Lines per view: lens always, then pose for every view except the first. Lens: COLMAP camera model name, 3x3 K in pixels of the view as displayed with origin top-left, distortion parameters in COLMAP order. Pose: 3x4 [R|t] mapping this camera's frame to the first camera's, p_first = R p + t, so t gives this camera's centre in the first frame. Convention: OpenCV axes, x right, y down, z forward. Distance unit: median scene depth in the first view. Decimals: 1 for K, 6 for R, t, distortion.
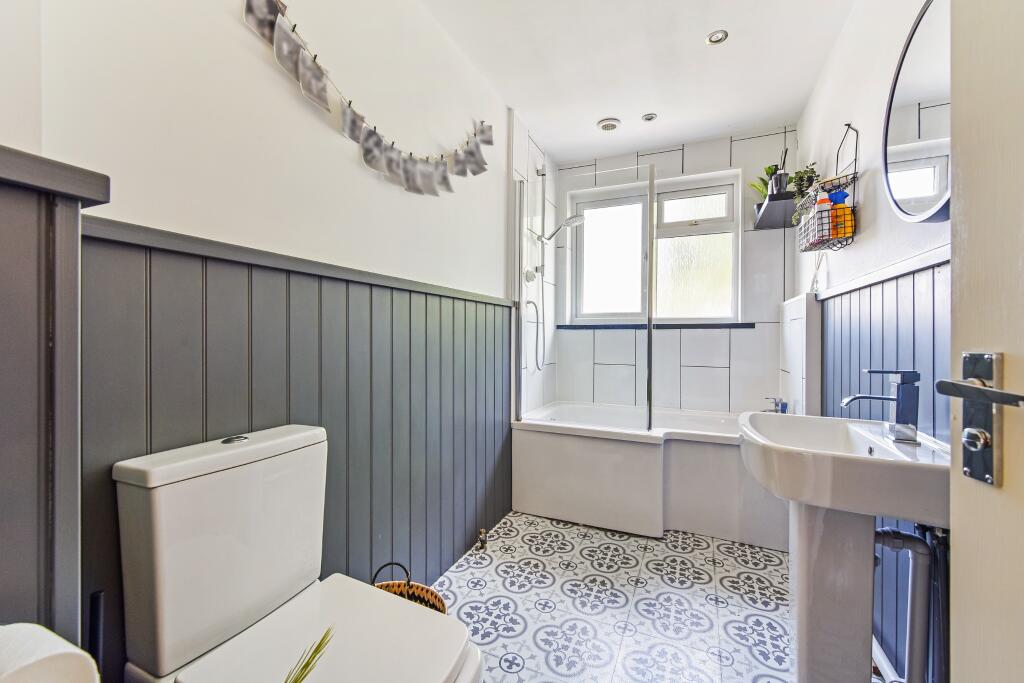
lens RADIAL K [[412.1, 0, 510.1], [0, 412.1, 340.9], [0, 0, 1]] dist [0.003516, -0.000826]
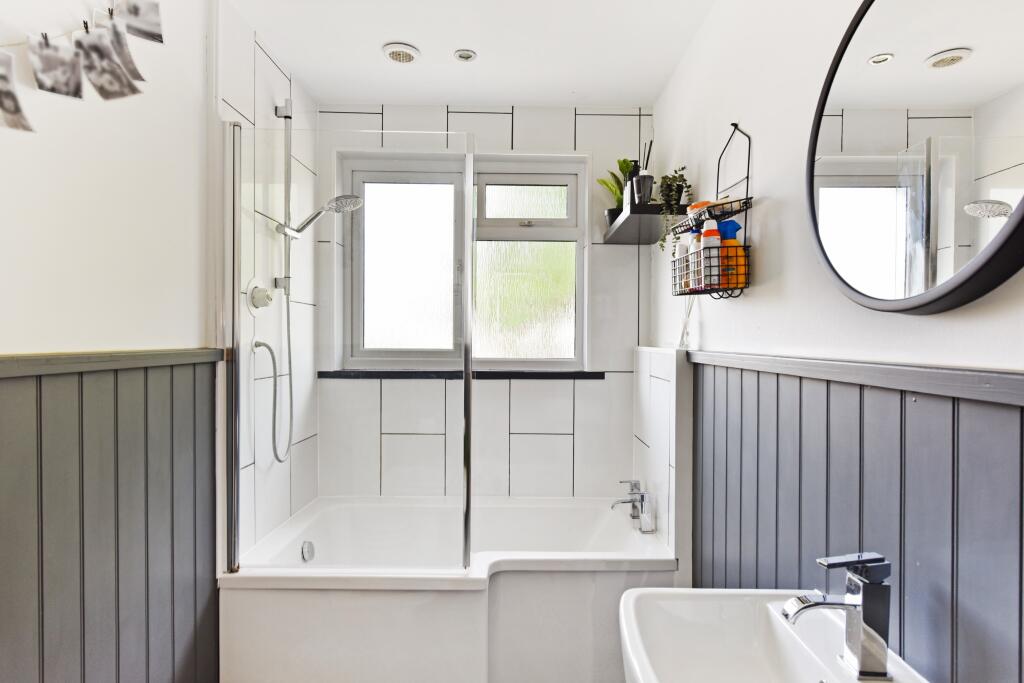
lens RADIAL K [[546.4, 0, 518.5], [0, 546.4, 343.9], [0, 0, 1]] dist [0.000502, -0.007187]
pose [[0.912077, -0.001848, 0.410015, 0.069116], [0.000550, 0.999994, 0.003285, -0.104290], [-0.410019, -0.002771, 0.912073, 0.205329]]
